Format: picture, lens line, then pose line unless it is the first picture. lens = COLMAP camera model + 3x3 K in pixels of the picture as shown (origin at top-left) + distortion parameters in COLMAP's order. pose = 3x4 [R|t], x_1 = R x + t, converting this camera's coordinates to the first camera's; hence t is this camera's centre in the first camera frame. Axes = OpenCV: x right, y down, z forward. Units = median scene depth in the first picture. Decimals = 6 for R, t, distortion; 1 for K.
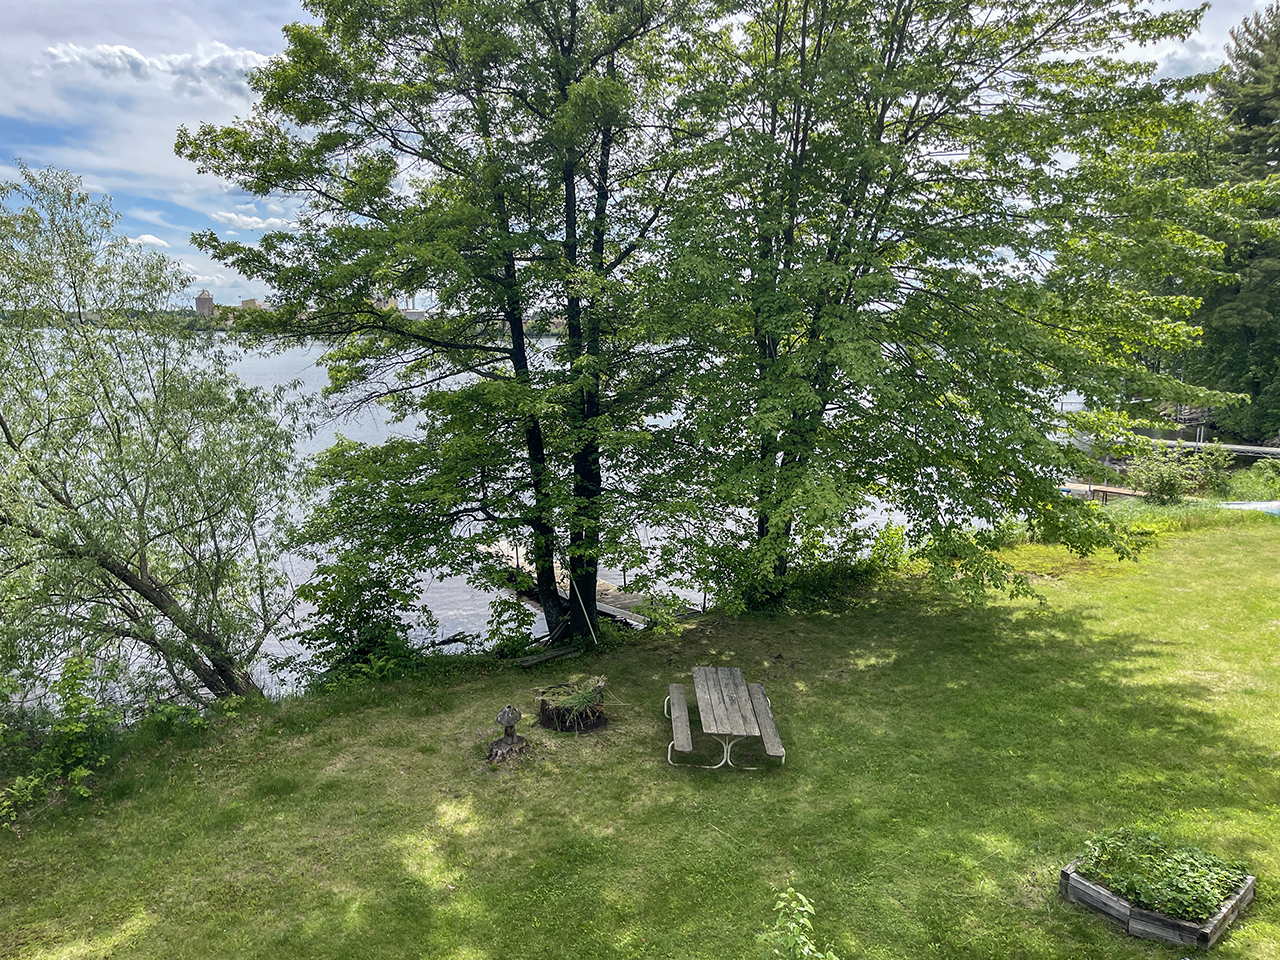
lens RADIAL K [[998.3, 0, 647.1], [0, 998.3, 483.8], [0, 0, 1]] dist [0.072355, -0.102268]
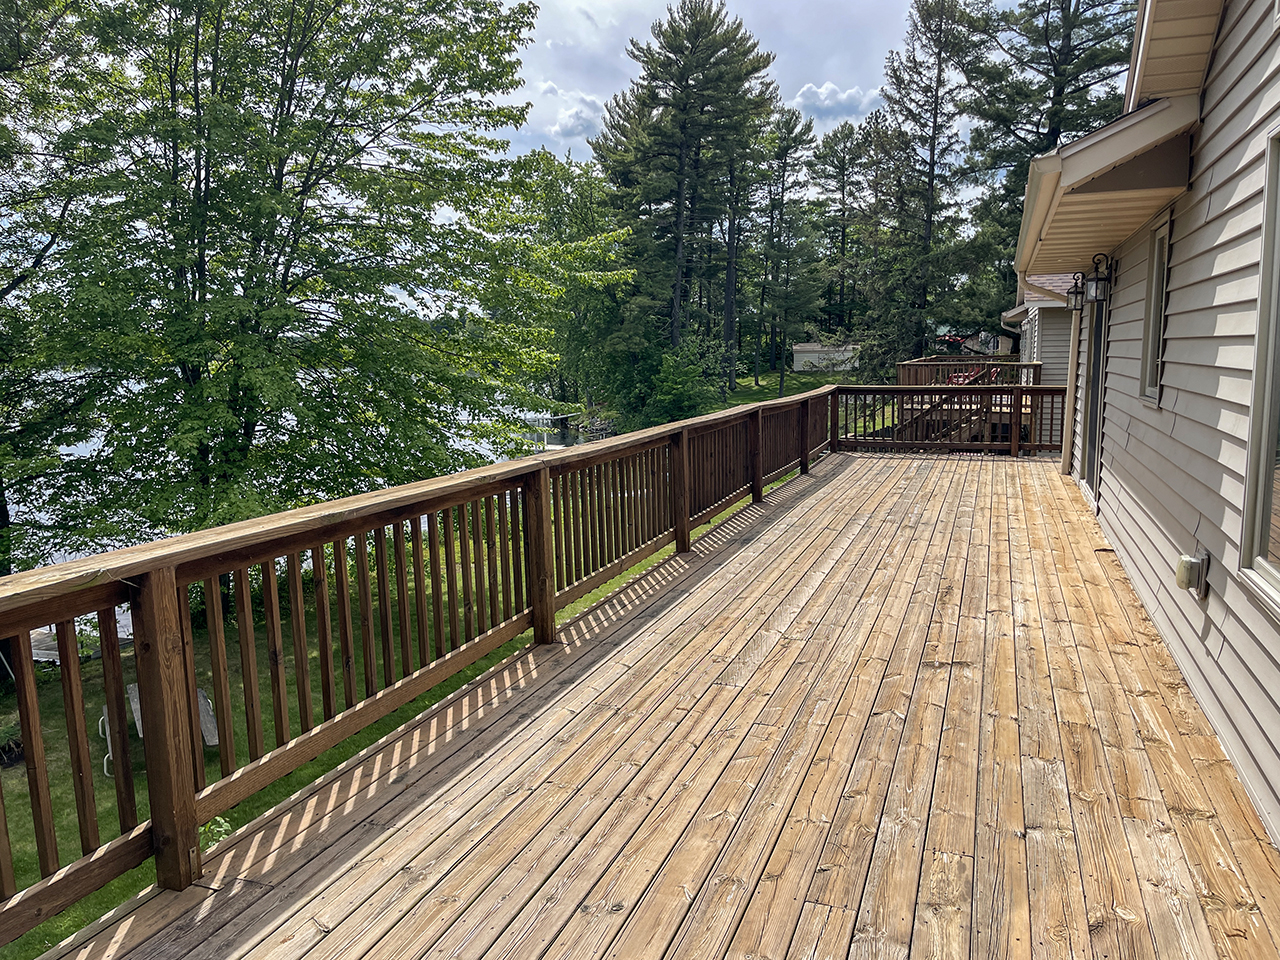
lens RADIAL K [[998.3, 0, 647.1], [0, 998.3, 483.8], [0, 0, 1]] dist [0.072355, -0.102268]
pose [[0.869218, -0.072954, 0.489017, 0.013738], [0.085082, 0.996371, -0.002587, 0.021161], [-0.487054, 0.043855, 0.872270, -0.140054]]
